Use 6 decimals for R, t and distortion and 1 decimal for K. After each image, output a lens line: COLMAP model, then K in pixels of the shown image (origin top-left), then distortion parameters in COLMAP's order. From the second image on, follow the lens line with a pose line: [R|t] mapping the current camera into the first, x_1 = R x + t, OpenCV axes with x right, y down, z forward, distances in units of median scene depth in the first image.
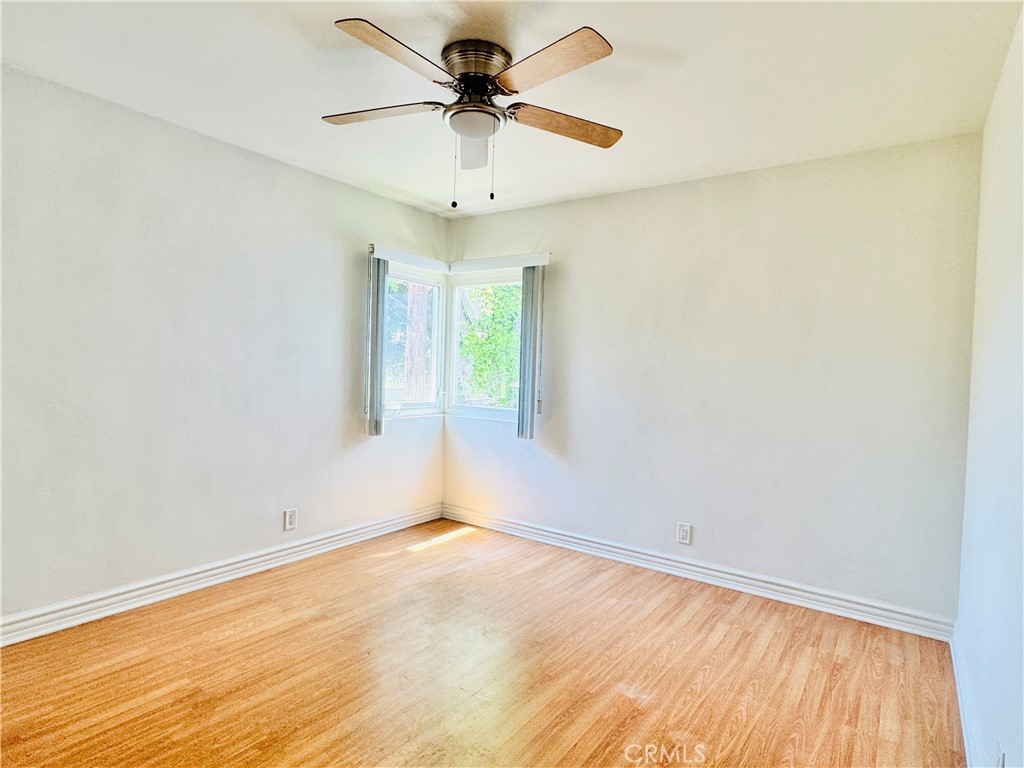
lens RADIAL K [[568.8, 0, 514.0], [0, 568.8, 383.4], [0, 0, 1]] dist [0.035635, -0.000257]
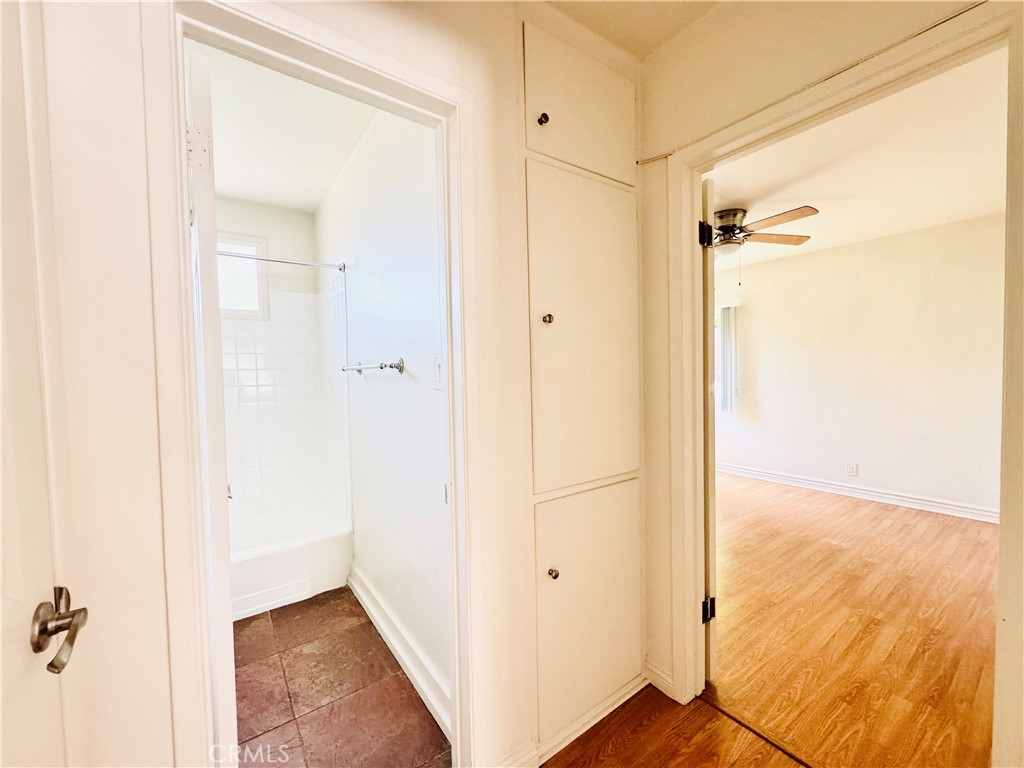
lens RADIAL K [[408.1, 0, 508.5], [0, 408.1, 386.0], [0, 0, 1]] dist [-0.002117, 0.000464]
pose [[0.941361, -0.046018, -0.334248, -0.259788], [0.046996, 0.998882, -0.005163, -0.004002], [0.334111, -0.010848, 0.942471, -0.465586]]
